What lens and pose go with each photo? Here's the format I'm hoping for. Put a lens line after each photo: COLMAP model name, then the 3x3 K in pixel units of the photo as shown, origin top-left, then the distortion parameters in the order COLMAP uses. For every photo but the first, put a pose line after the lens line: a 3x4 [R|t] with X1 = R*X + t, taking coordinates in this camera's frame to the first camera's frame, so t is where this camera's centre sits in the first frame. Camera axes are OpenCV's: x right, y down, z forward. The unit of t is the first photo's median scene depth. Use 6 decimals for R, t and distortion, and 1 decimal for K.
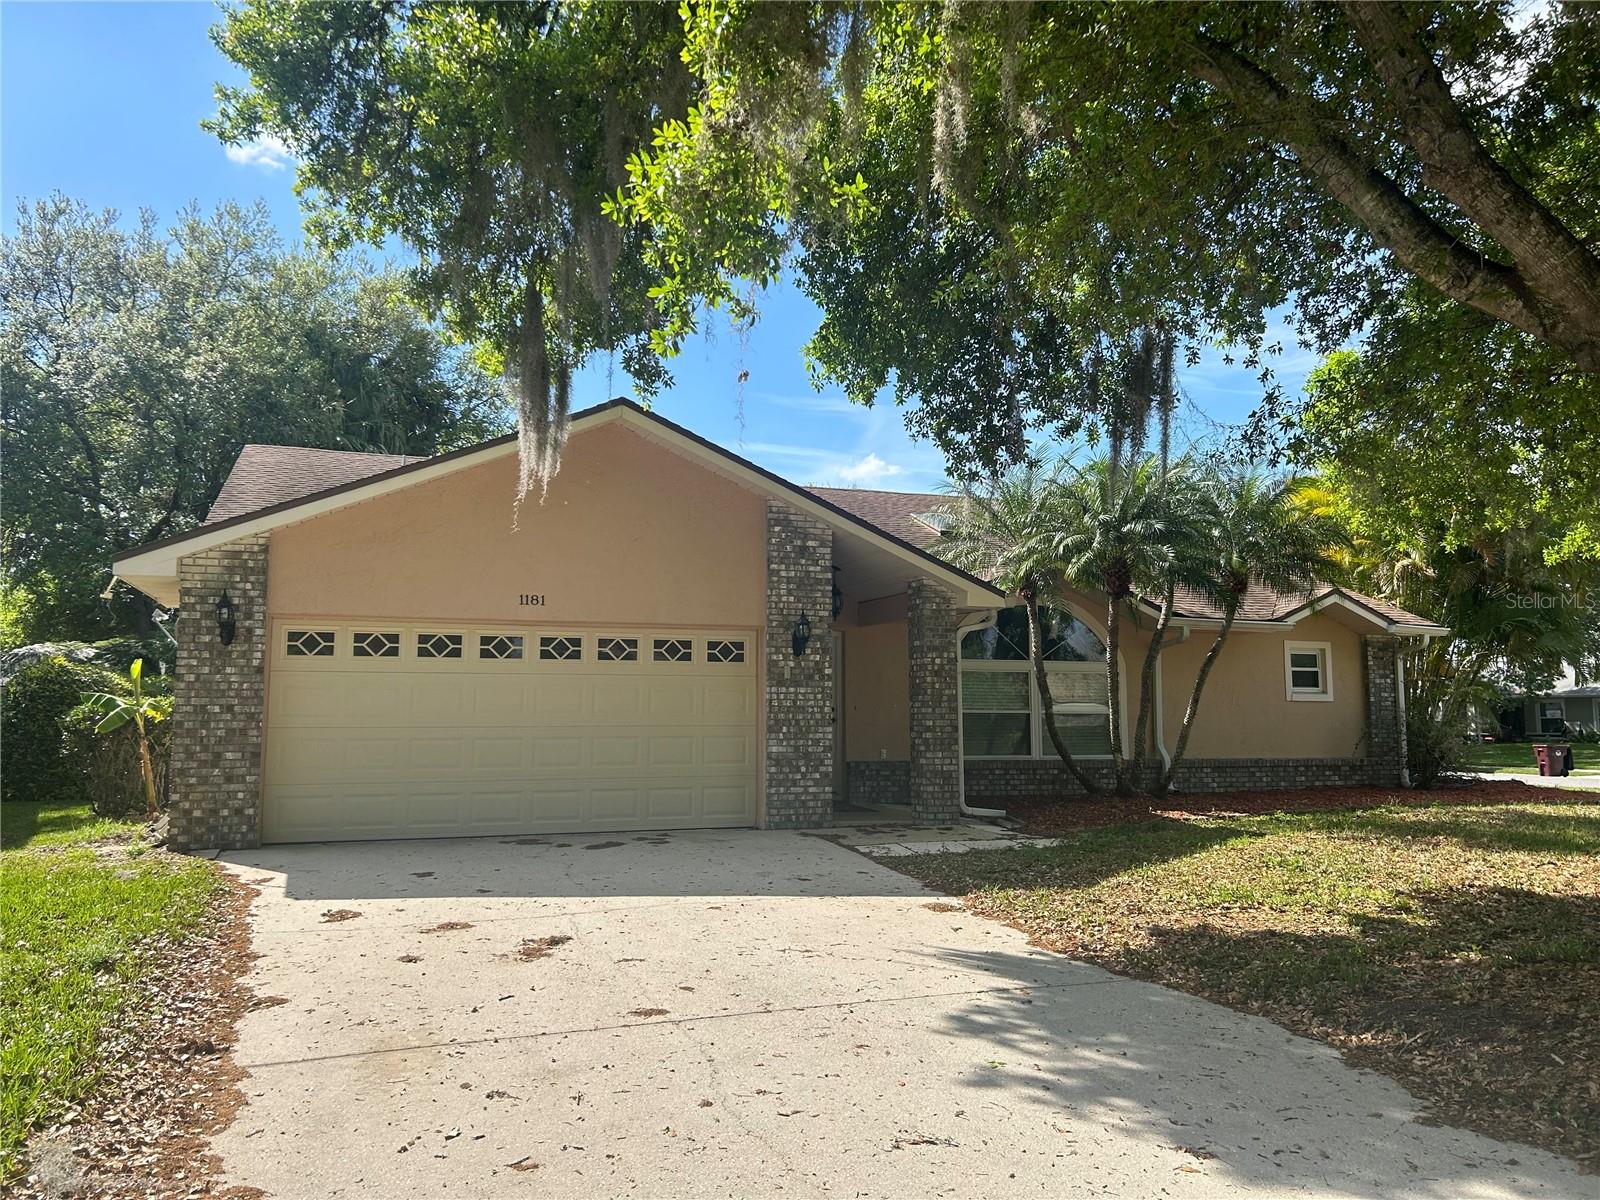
lens RADIAL K [[1225.0, 0, 797.9], [0, 1225.0, 609.8], [0, 0, 1]] dist [0.068763, -0.073279]
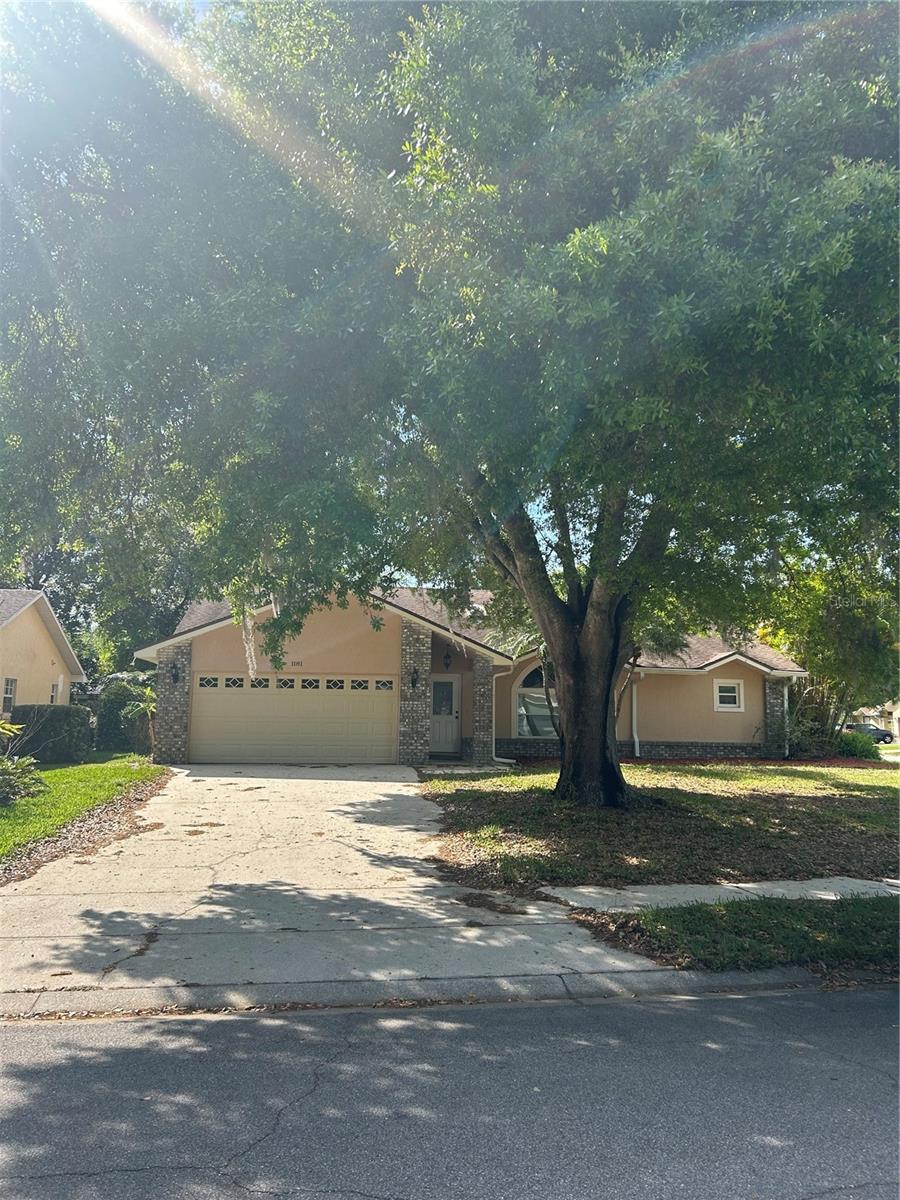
lens RADIAL K [[918.7, 0, 451.1], [0, 918.7, 593.0], [0, 0, 1]] dist [0.068763, -0.073279]
pose [[0.977843, -0.015240, -0.208786, 0.418798], [0.004377, 0.998617, -0.052394, -0.046403], [0.209296, 0.050319, 0.976557, -0.634011]]
